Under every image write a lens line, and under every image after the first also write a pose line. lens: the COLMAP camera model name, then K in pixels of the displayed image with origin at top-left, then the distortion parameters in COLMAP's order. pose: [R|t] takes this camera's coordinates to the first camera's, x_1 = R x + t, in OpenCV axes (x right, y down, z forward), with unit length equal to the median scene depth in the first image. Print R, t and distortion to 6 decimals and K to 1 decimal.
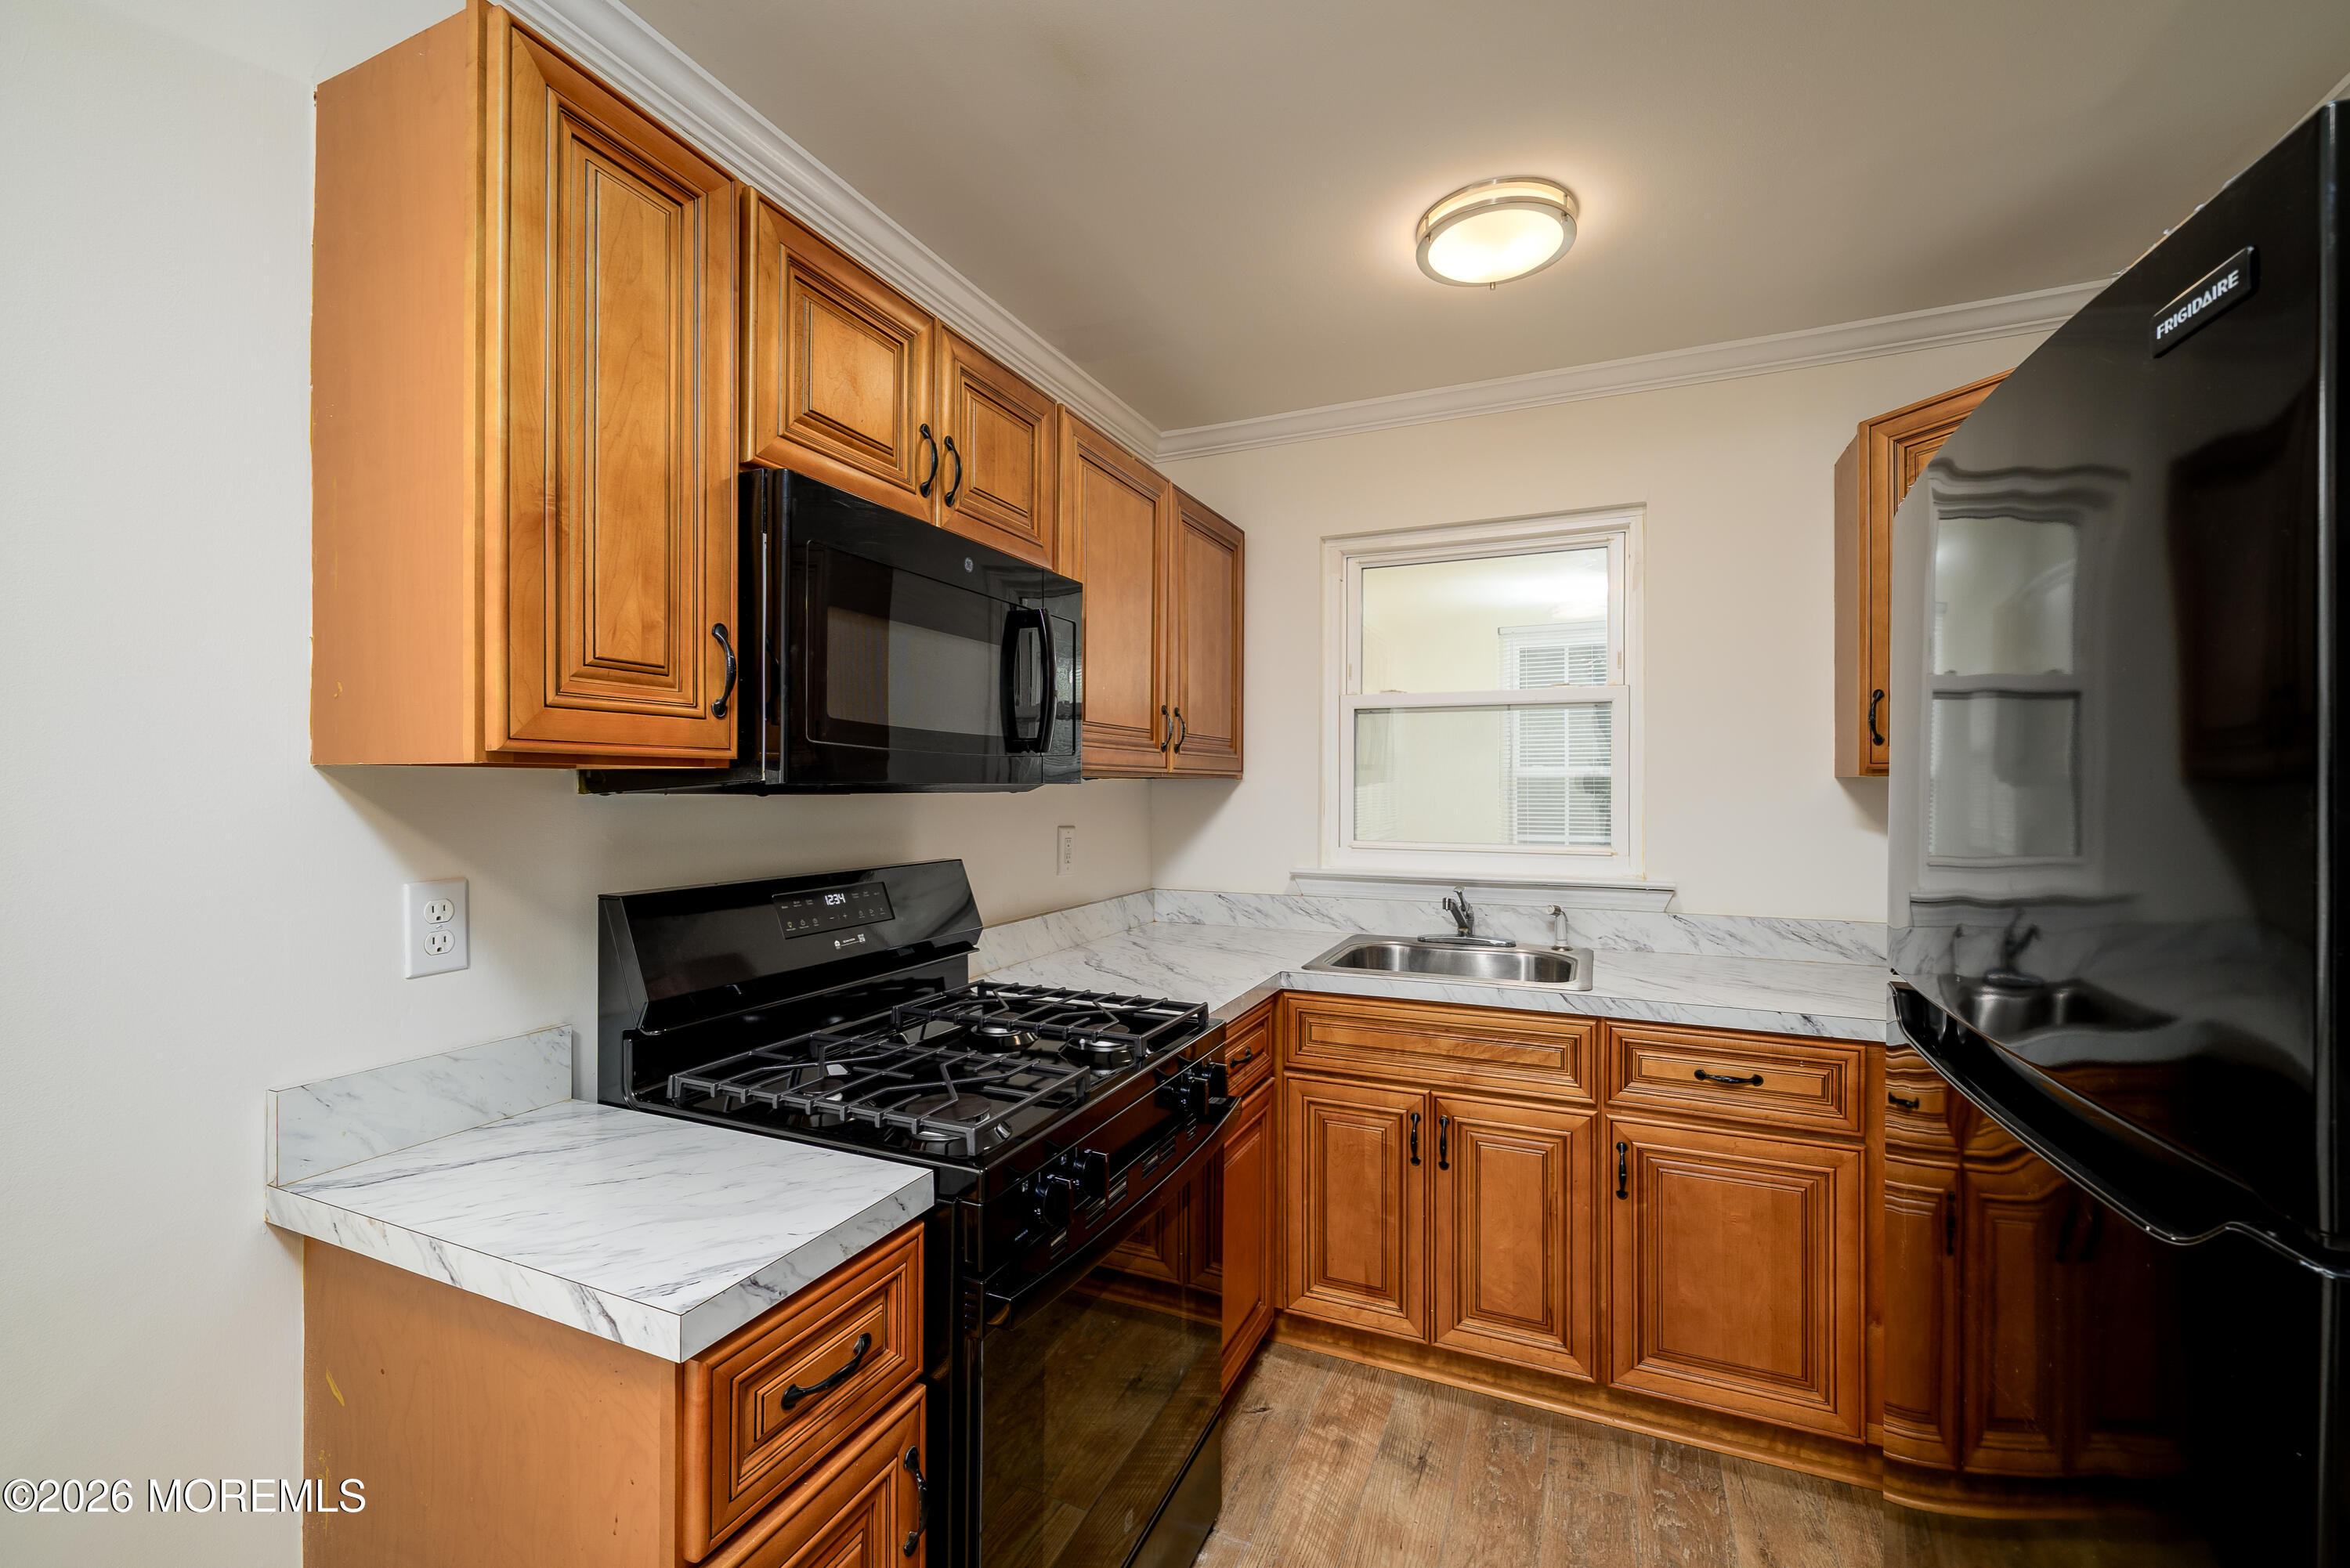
lens RADIAL K [[941.9, 0, 1186.4], [0, 941.9, 789.7], [0, 0, 1]] dist [-0.002104, 0.000847]
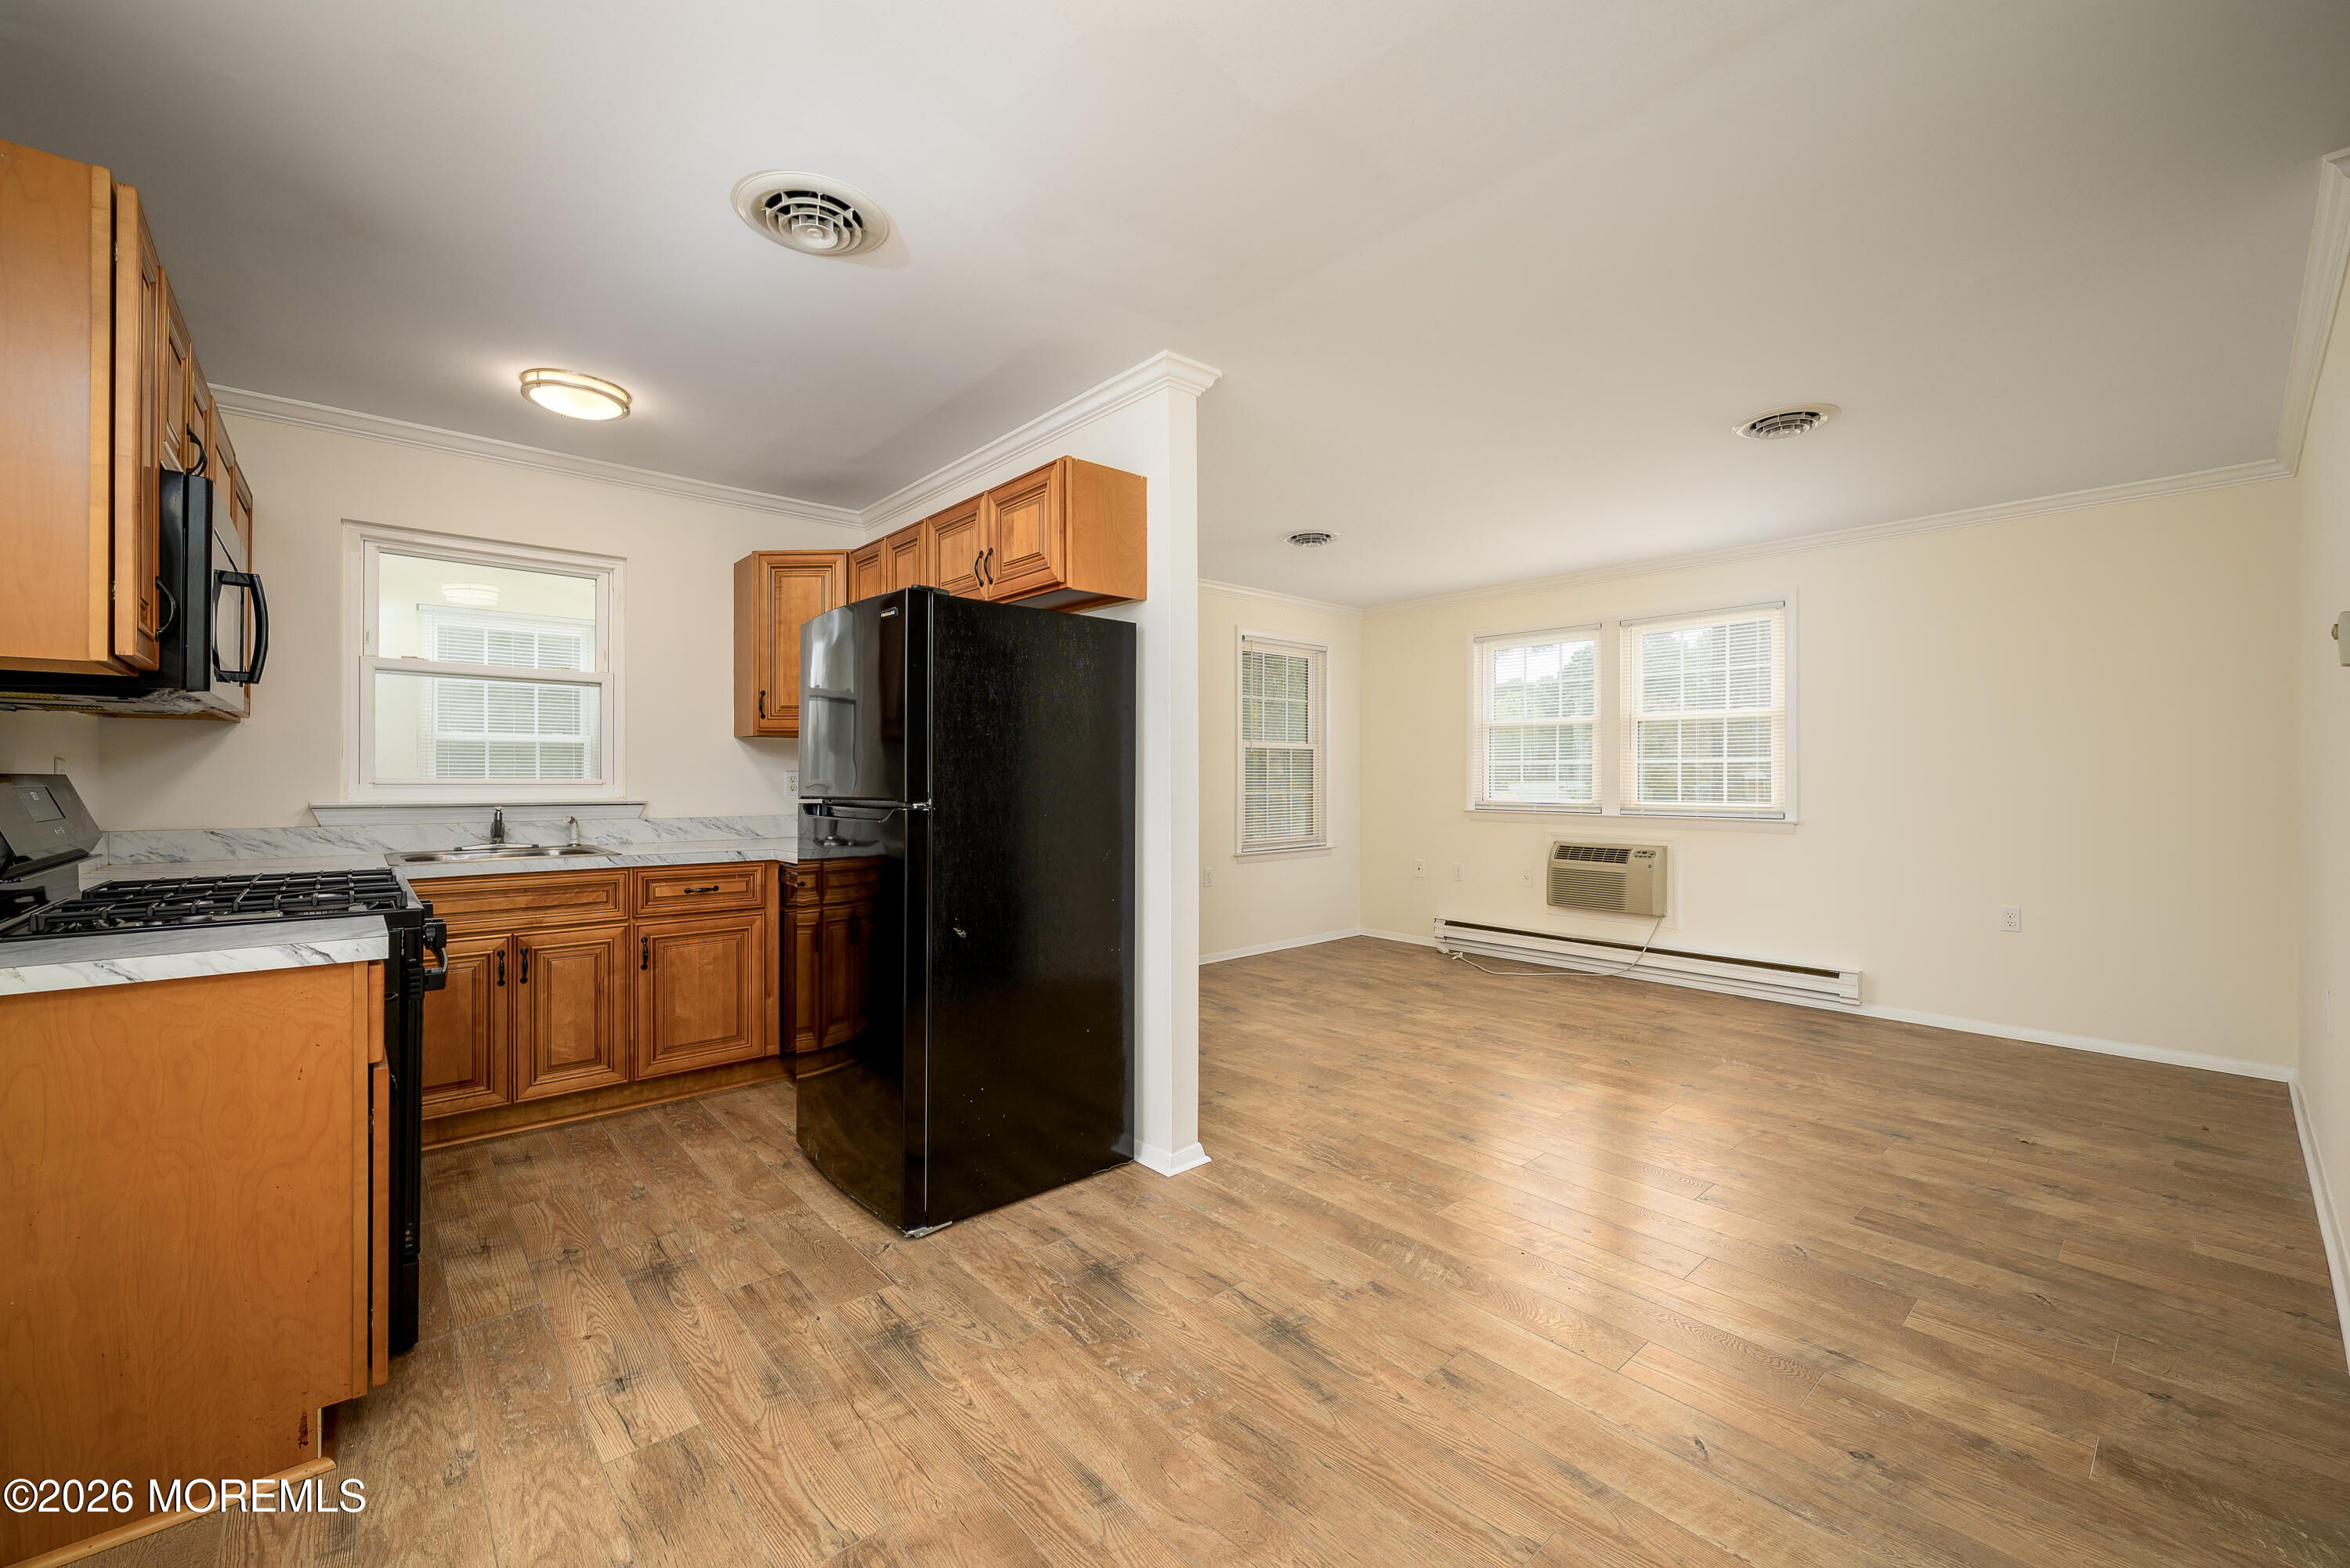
lens RADIAL K [[941.9, 0, 1167.9], [0, 941.9, 775.5], [0, 0, 1]] dist [-0.002104, 0.000847]
pose [[0.430672, 0.002128, 0.902506, -0.671002], [0.000750, 0.999996, -0.002716, 0.077969], [-0.902508, 0.001846, 0.430669, -0.606211]]
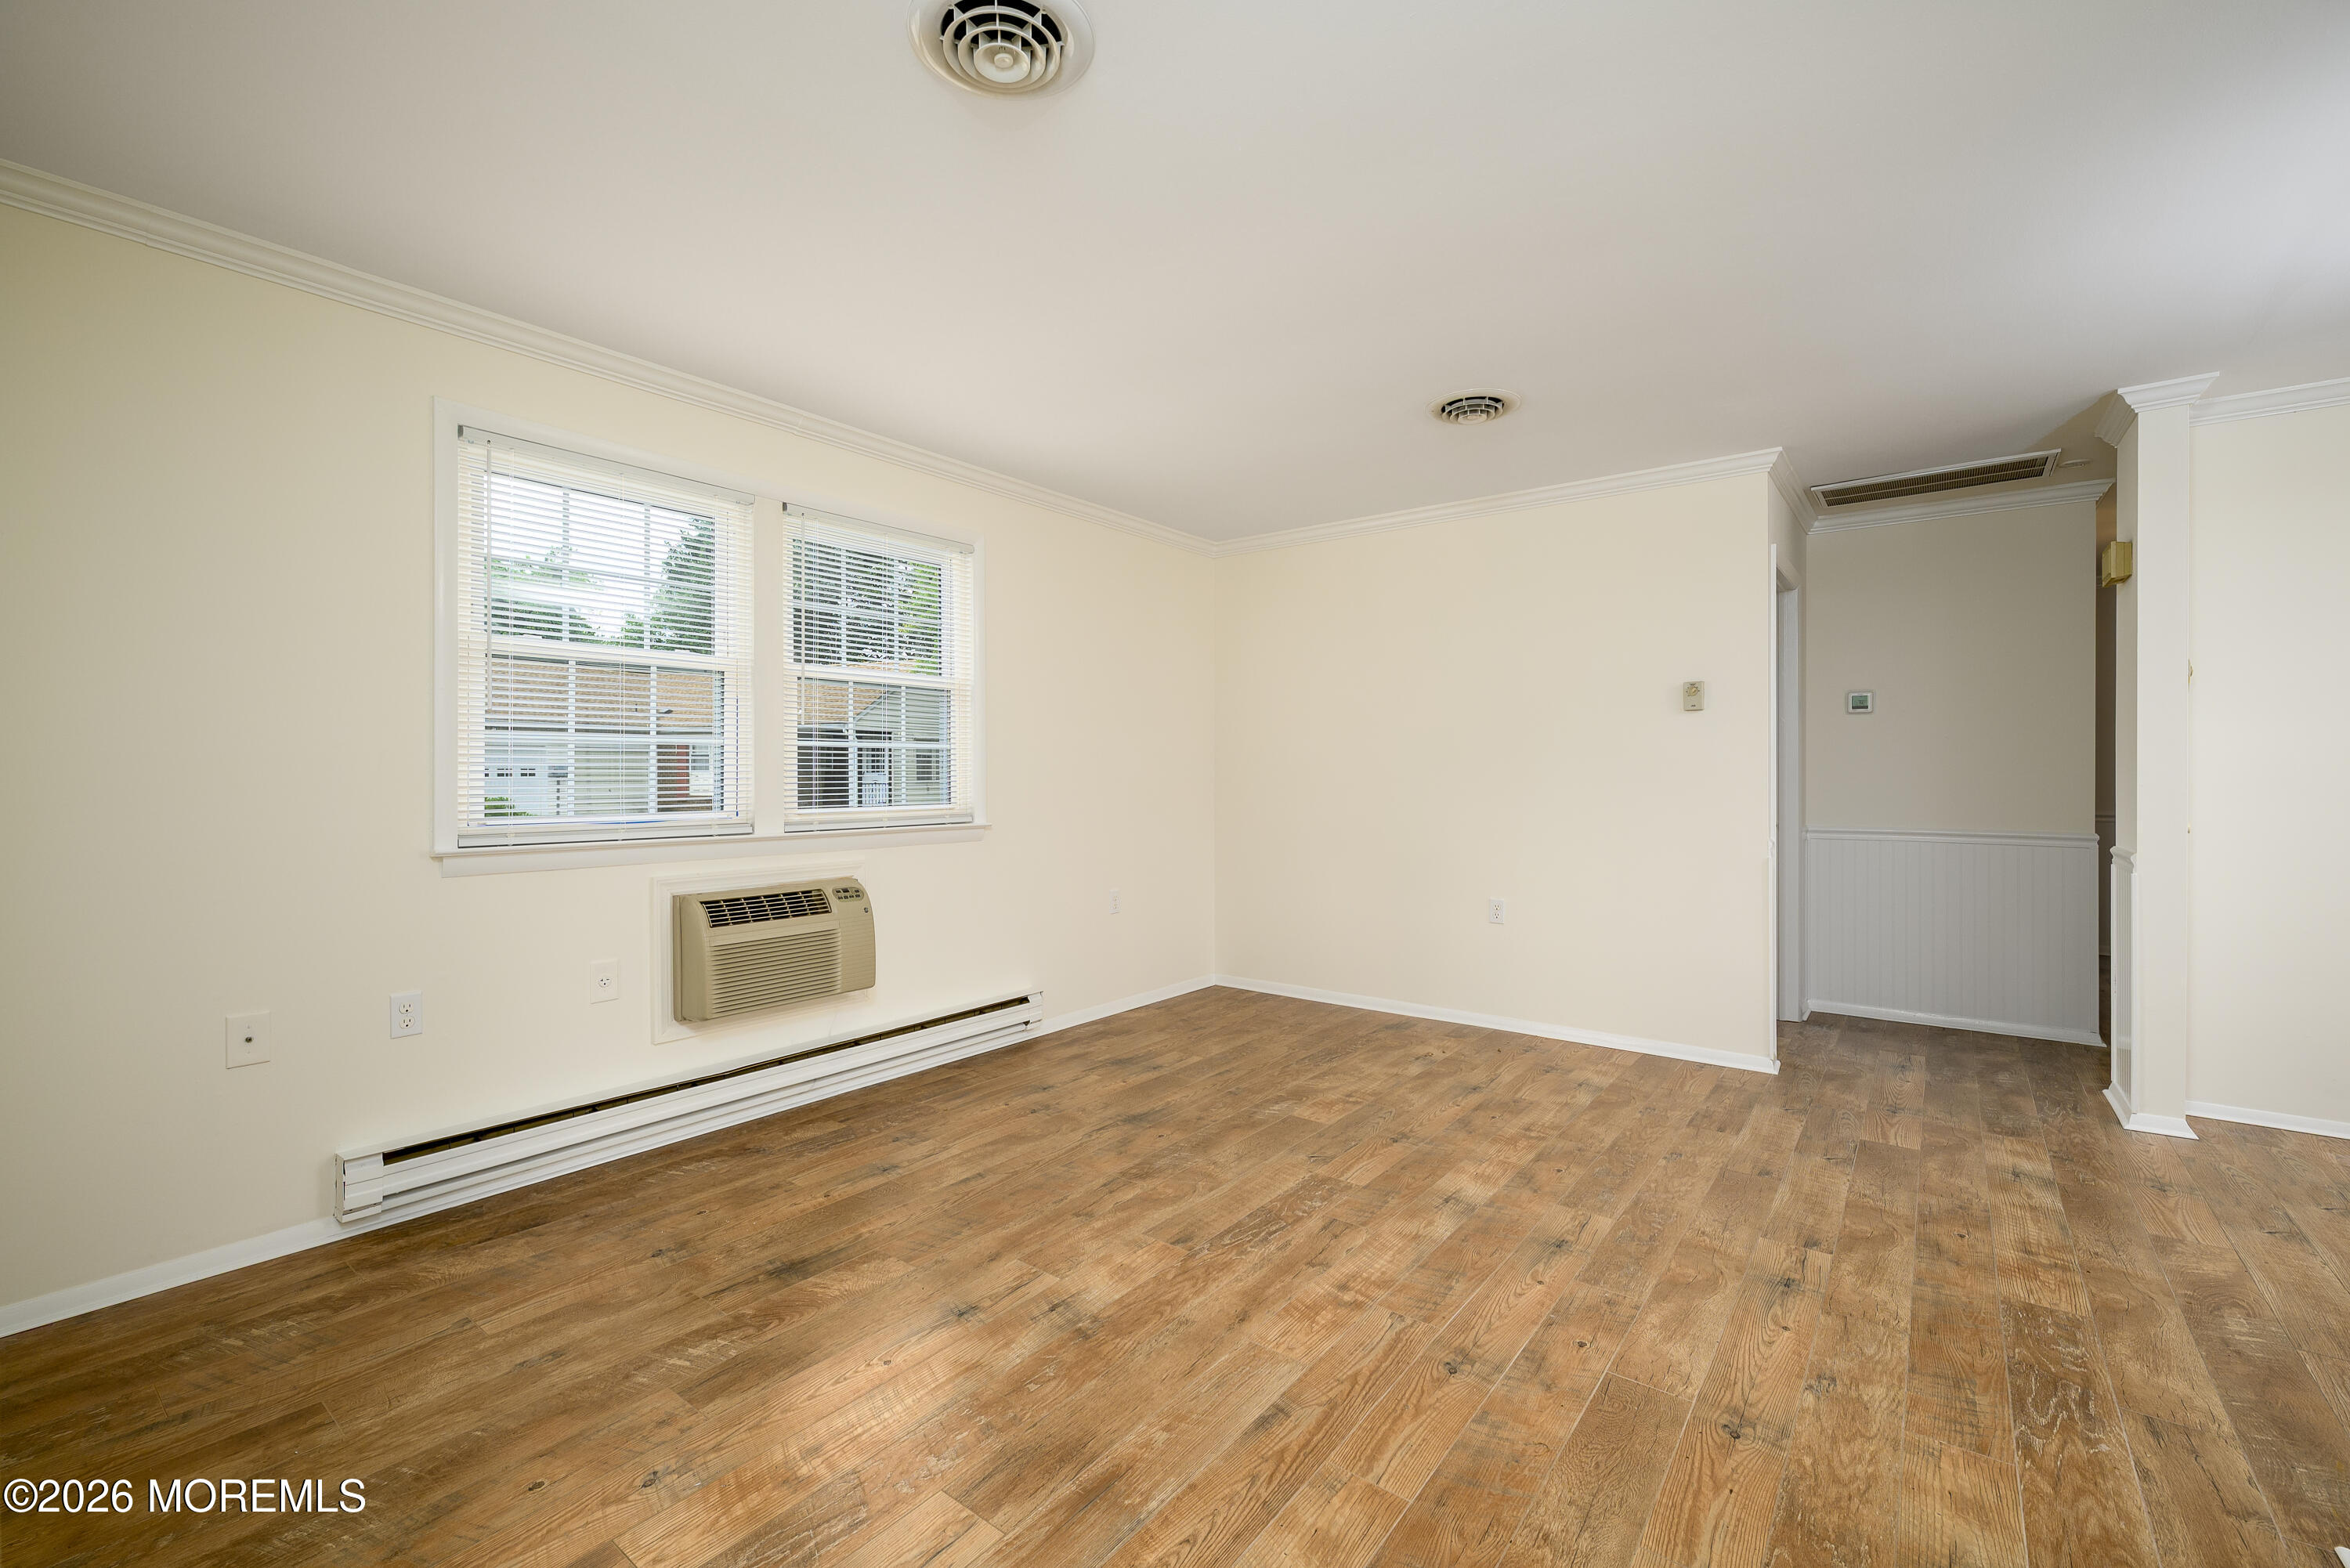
lens RADIAL K [[999.7, 0, 1175.4], [0, 999.7, 768.8], [0, 0, 1]] dist [0.000838, -0.000435]
pose [[-0.970485, 0.000200, 0.241160, 1.369121], [0.000477, 0.999999, 0.001087, 0.072717], [-0.241159, 0.001170, -0.970485, 0.930215]]
